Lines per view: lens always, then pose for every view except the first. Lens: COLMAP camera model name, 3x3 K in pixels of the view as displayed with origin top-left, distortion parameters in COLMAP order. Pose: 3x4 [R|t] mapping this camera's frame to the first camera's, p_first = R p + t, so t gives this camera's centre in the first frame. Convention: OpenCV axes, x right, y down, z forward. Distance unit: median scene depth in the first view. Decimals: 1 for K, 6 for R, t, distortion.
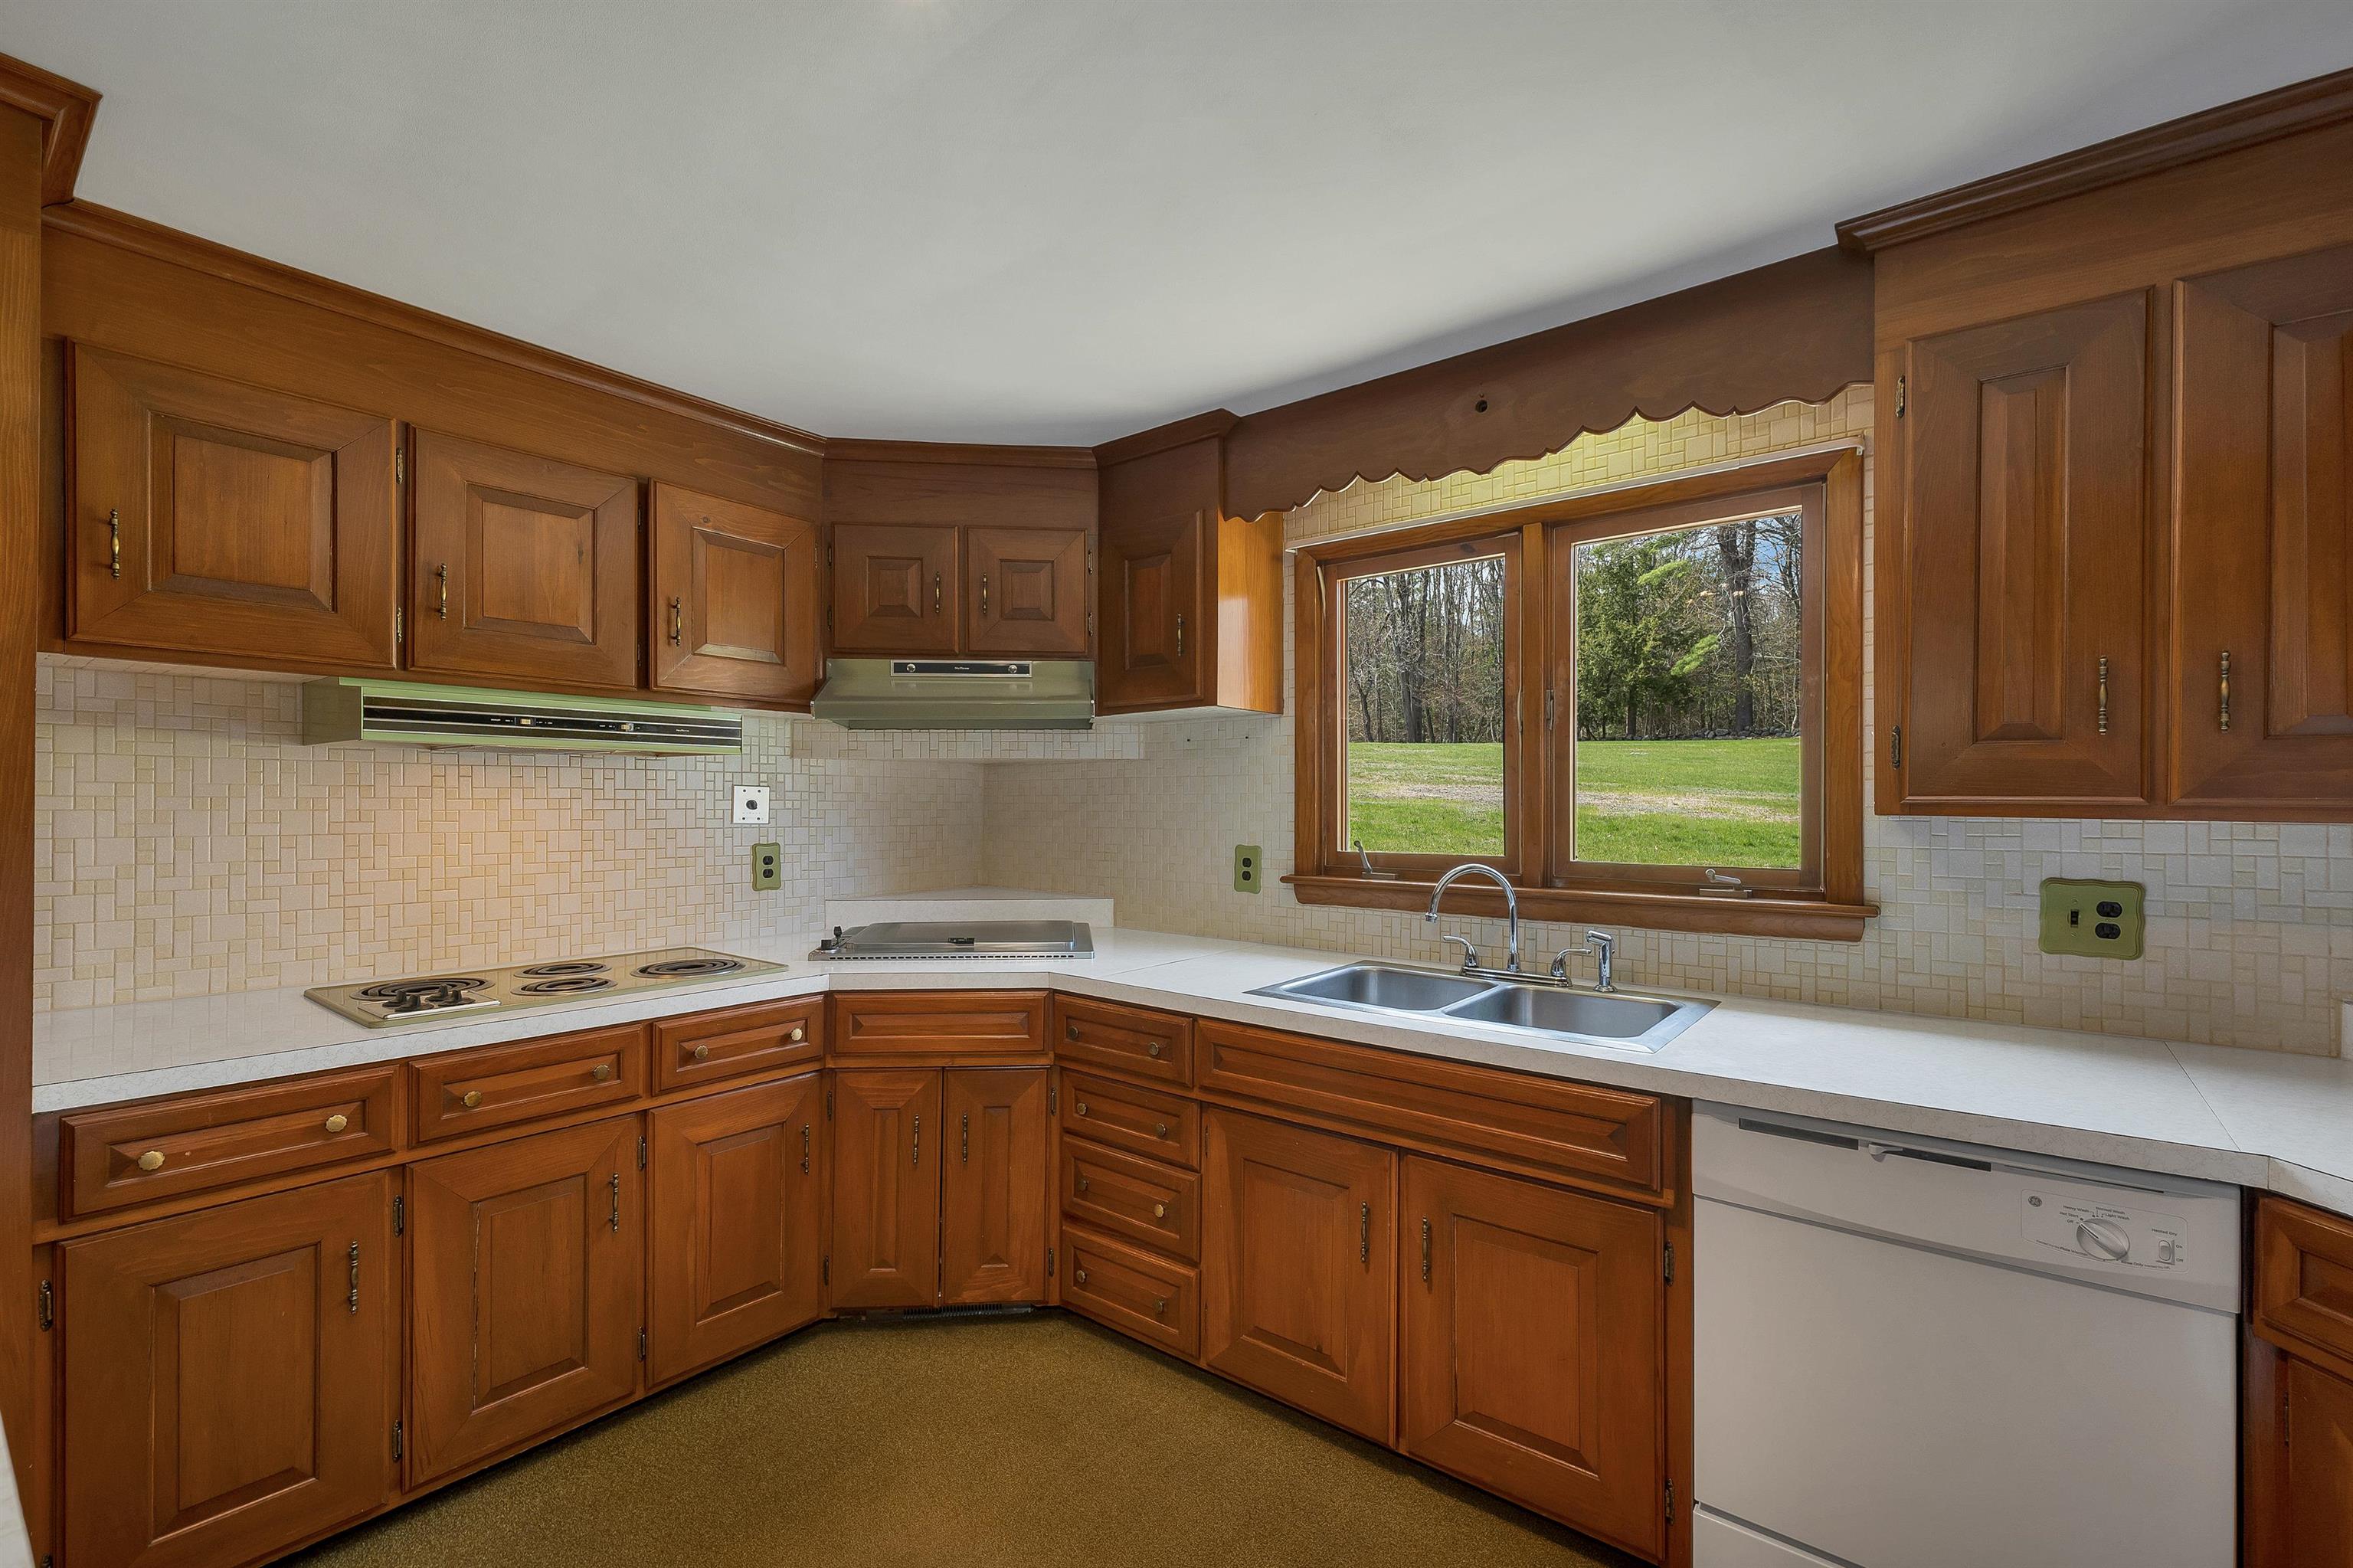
lens RADIAL K [[1002.5, 0, 1176.8], [0, 1002.5, 797.2], [0, 0, 1]] dist [-0.003593, -0.000334]
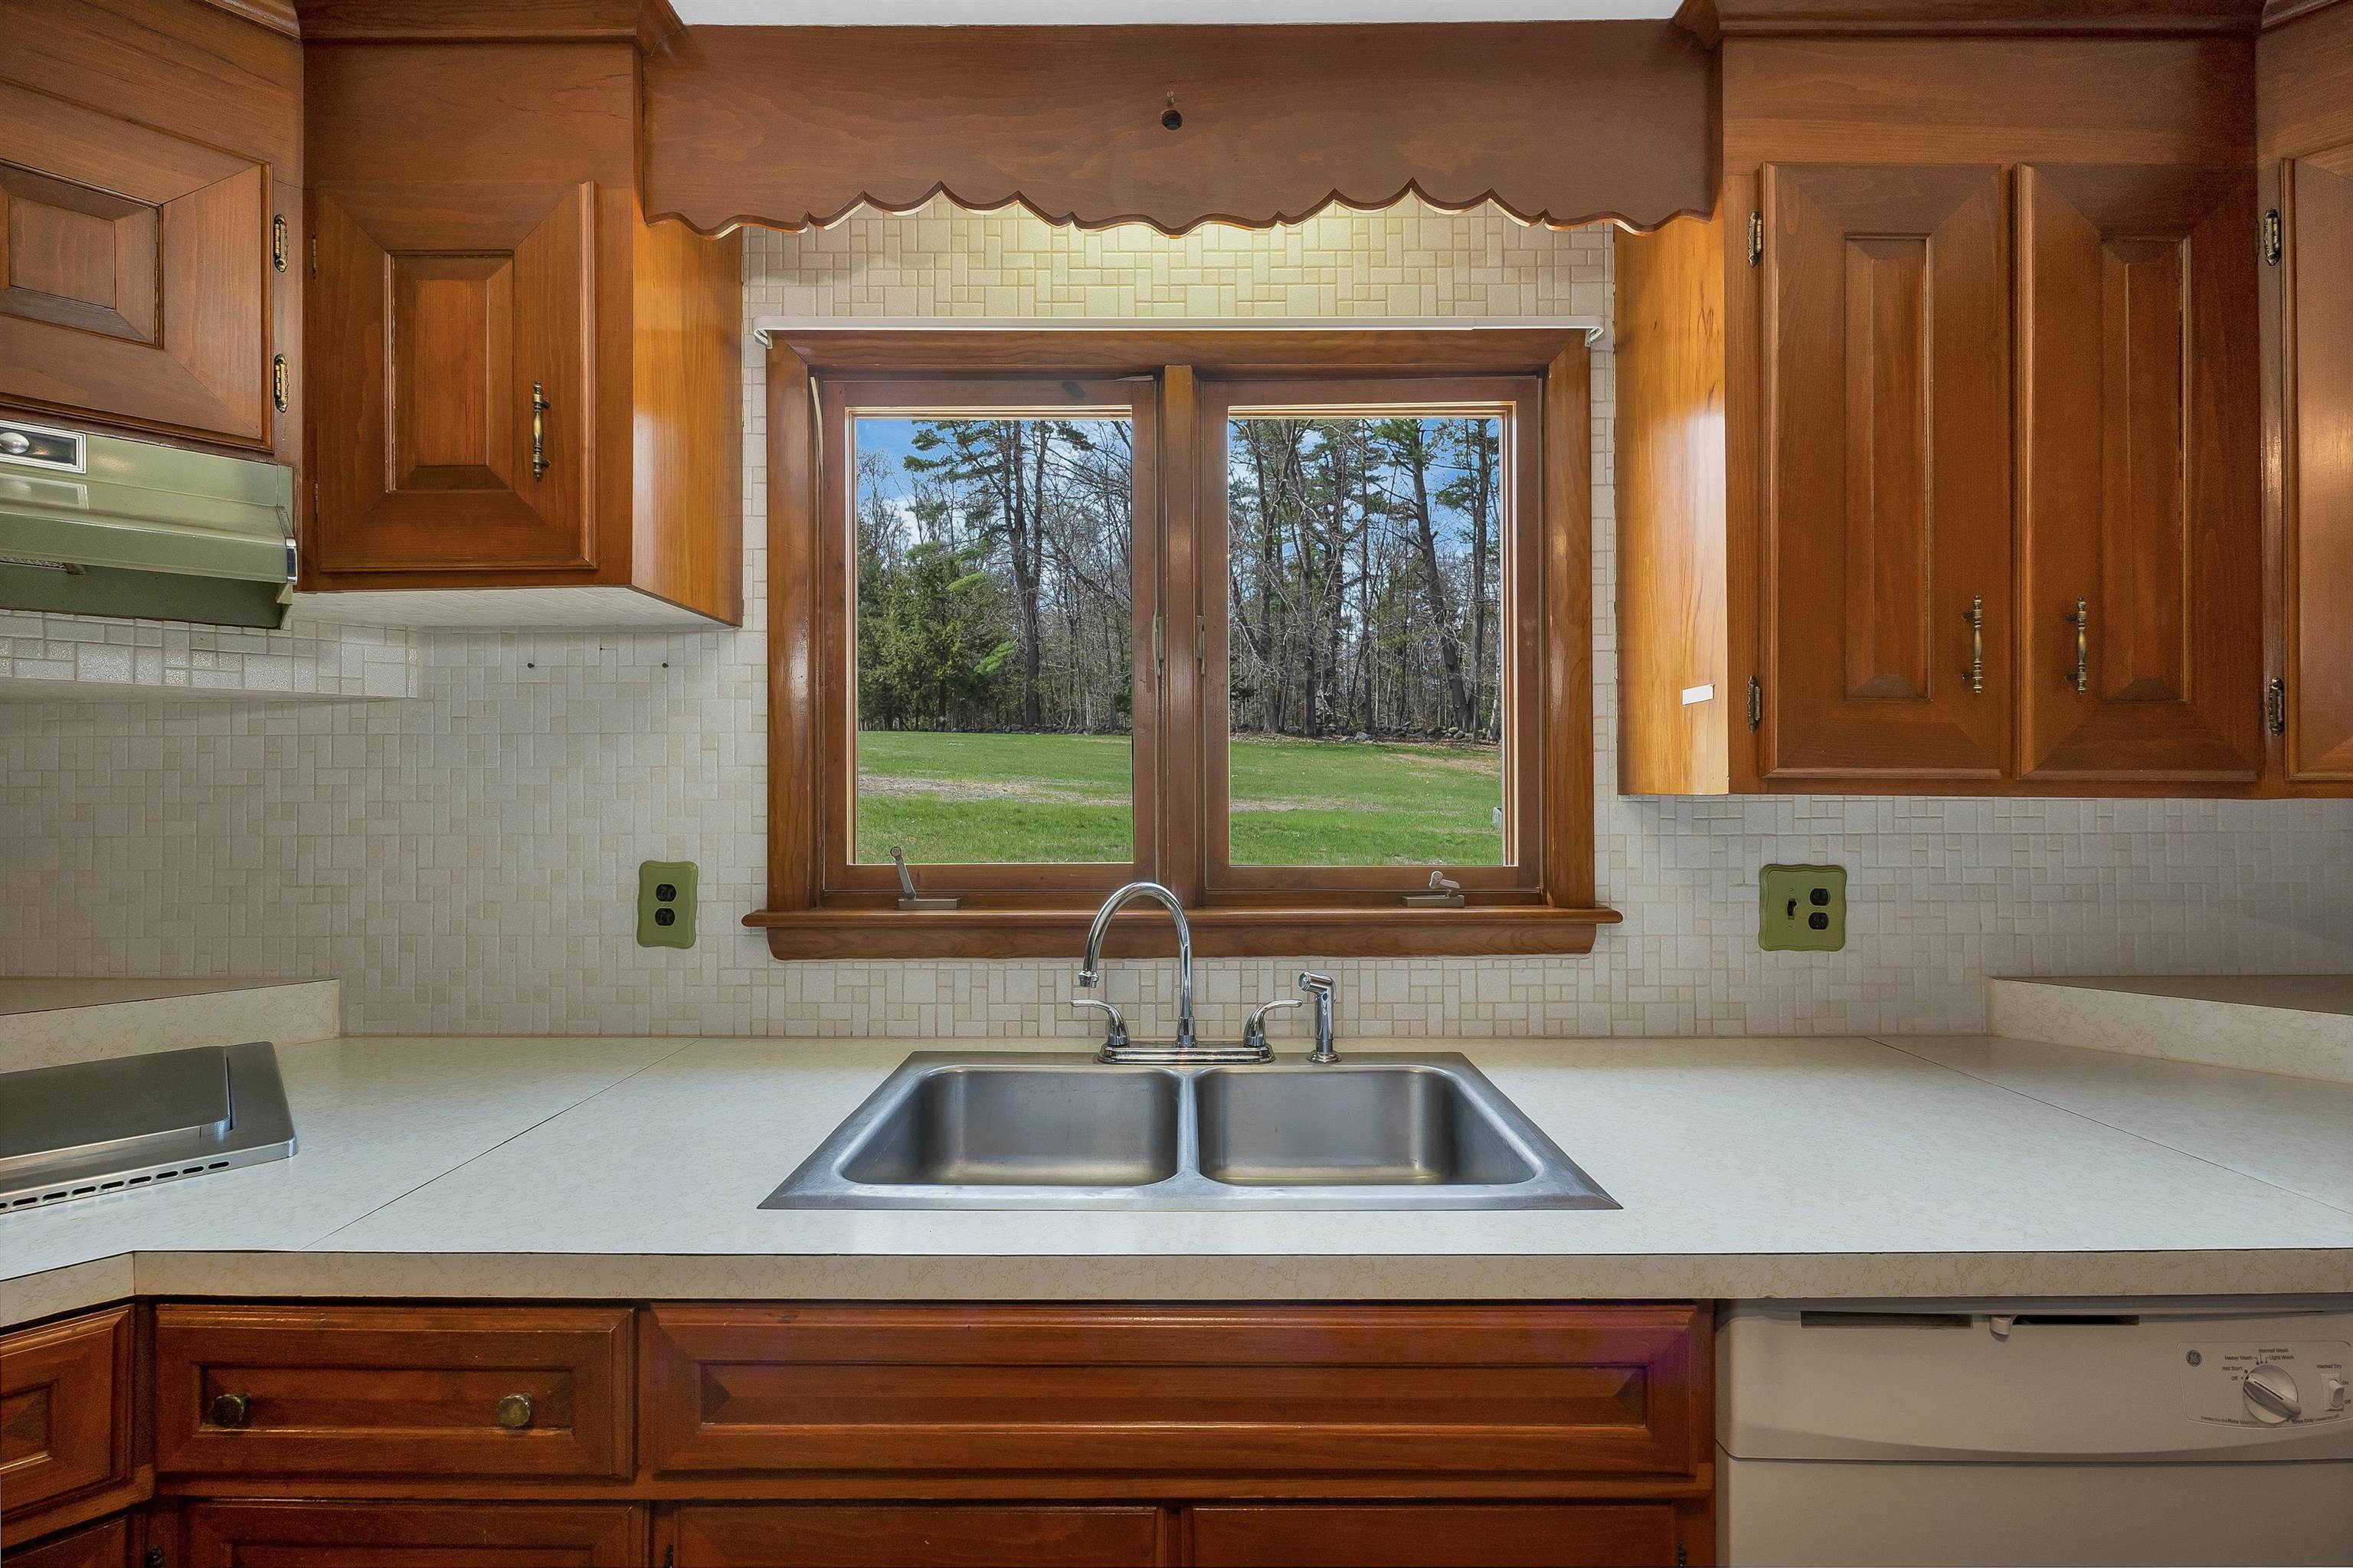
lens RADIAL K [[970.7, 0, 1173.9], [0, 970.7, 783.7], [0, 0, 1]] dist [0.000542, -0.000452]
pose [[0.783554, -0.000339, 0.621324, -0.051348], [0.001123, 0.999999, -0.000871, 0.007409], [-0.621323, 0.001380, 0.783554, 0.496545]]
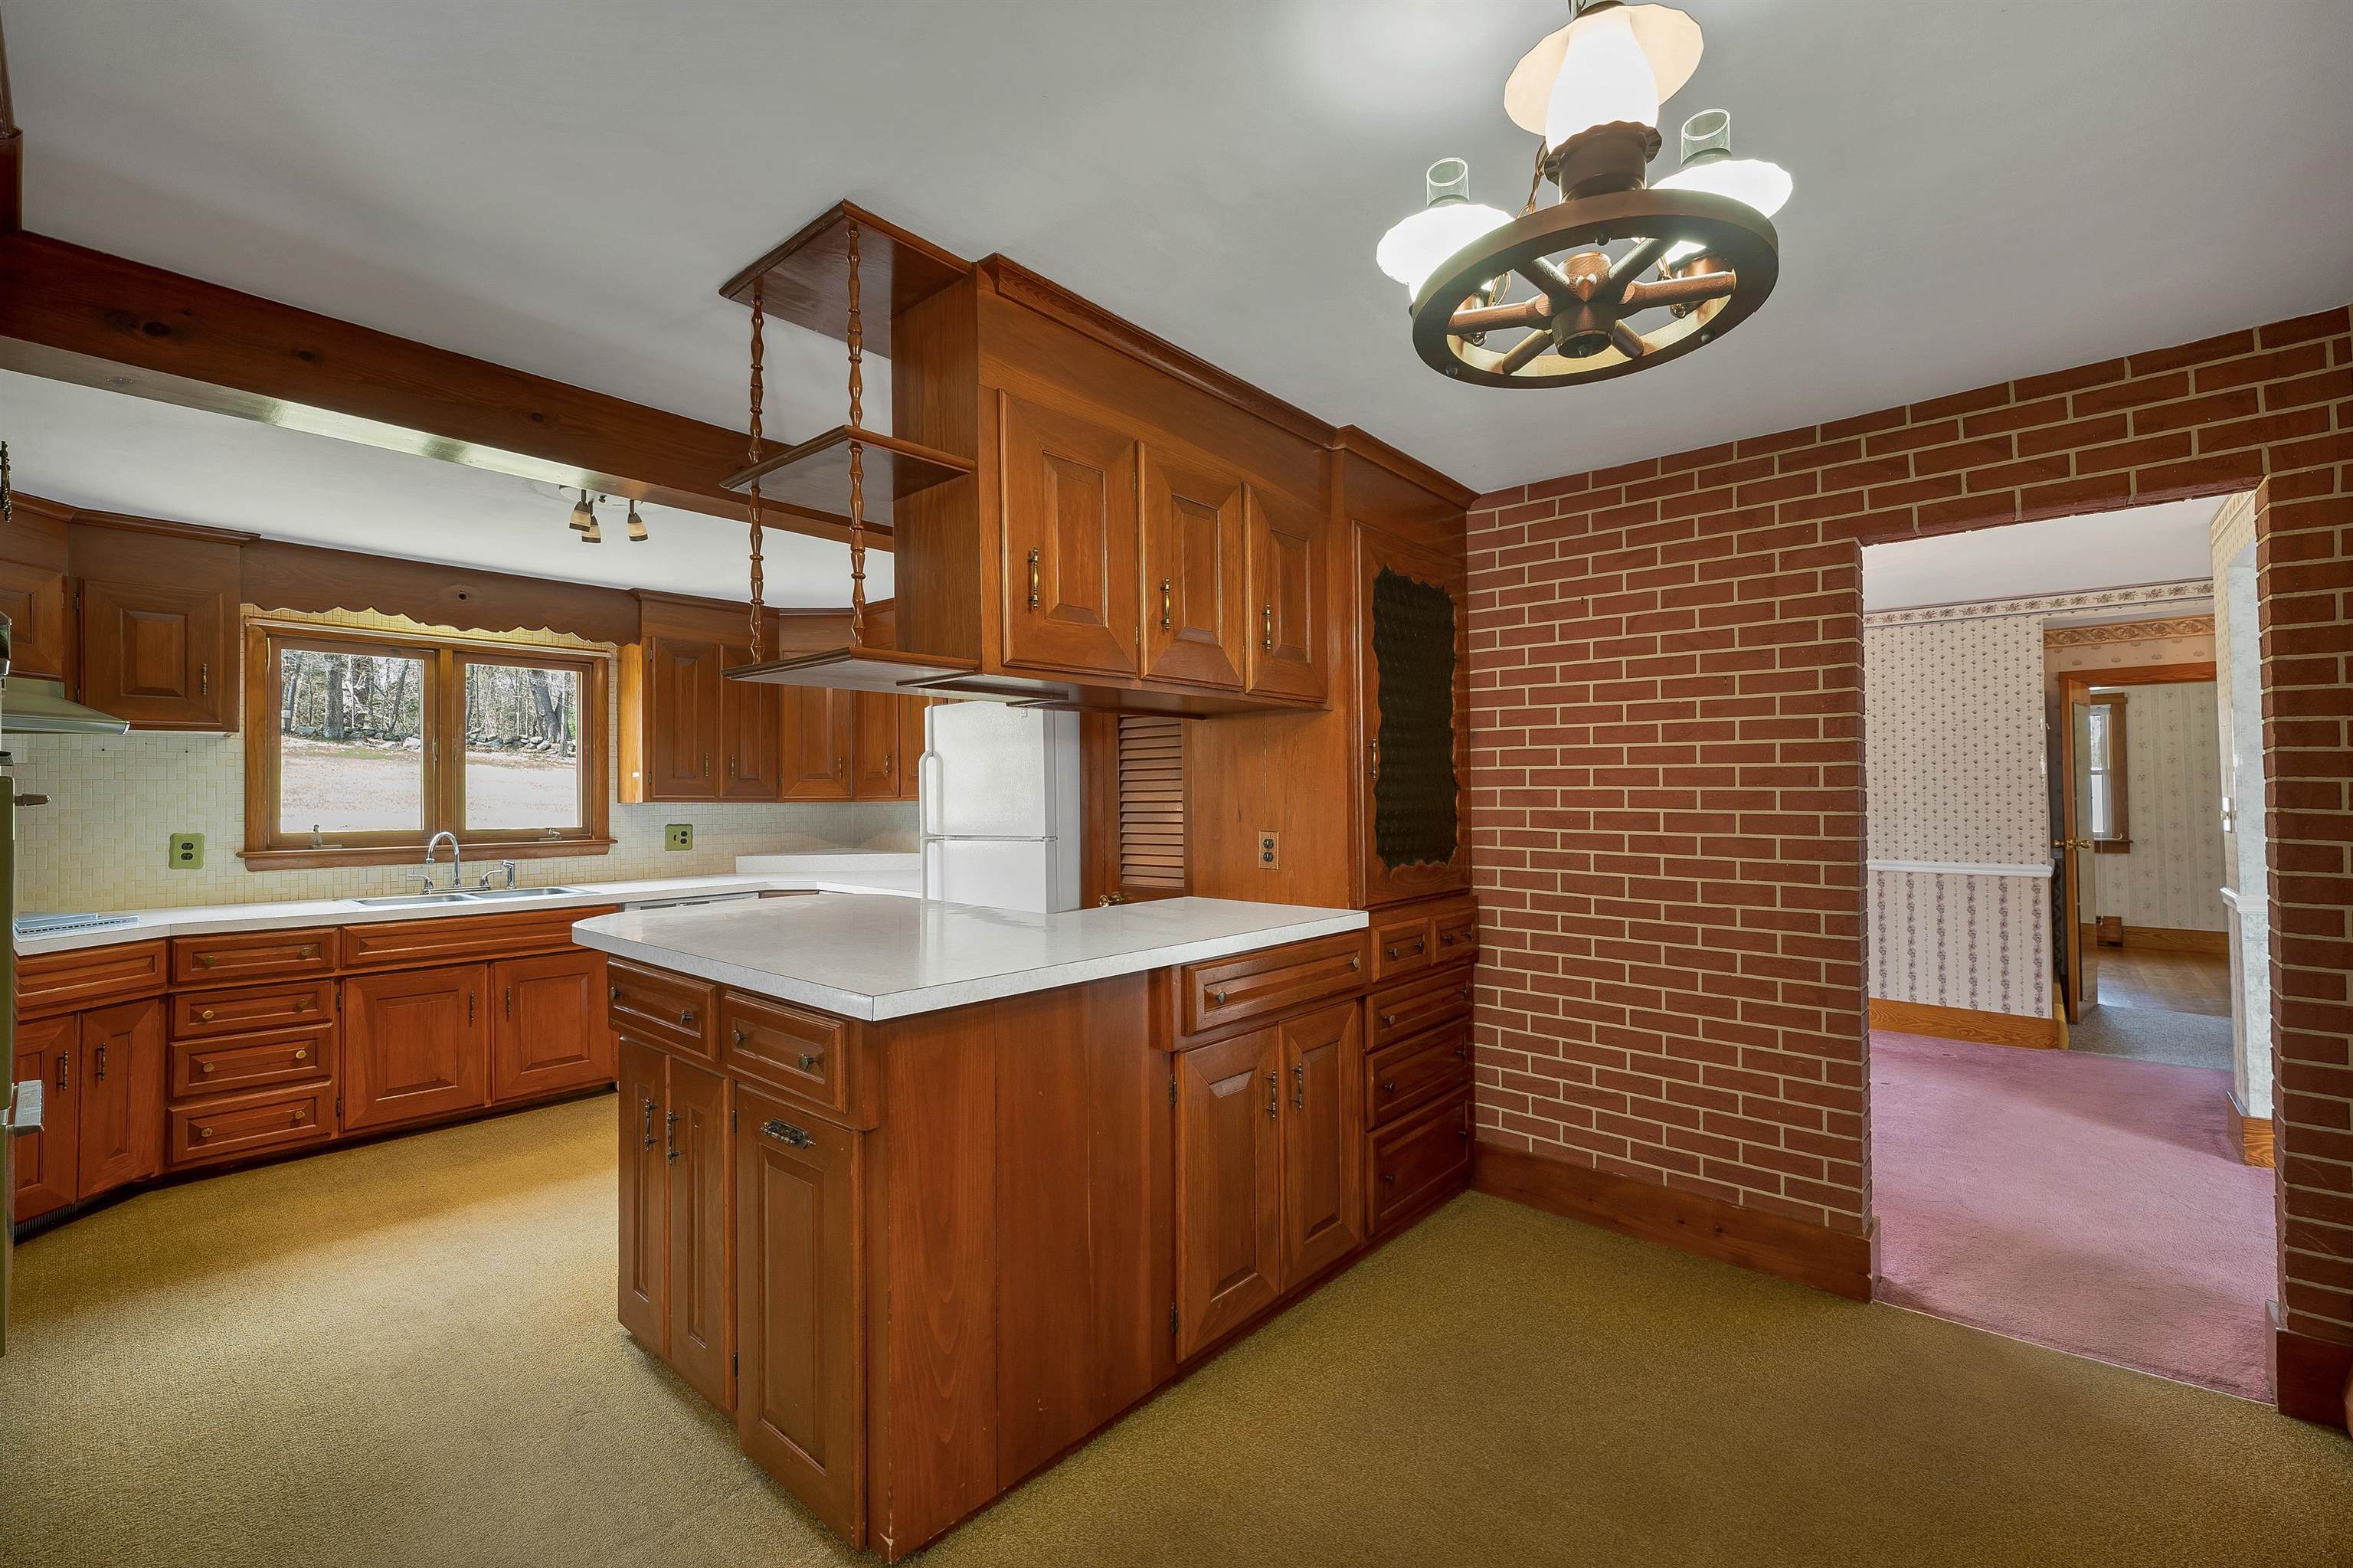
lens RADIAL K [[983.6, 0, 1174.3], [0, 983.6, 786.6], [0, 0, 1]] dist [-0.001011, -0.000146]
pose [[0.046013, 0.010399, 0.998887, -1.403603], [0.004322, 0.999934, -0.010609, 0.007190], [-0.998931, 0.004805, 0.045966, -0.429070]]
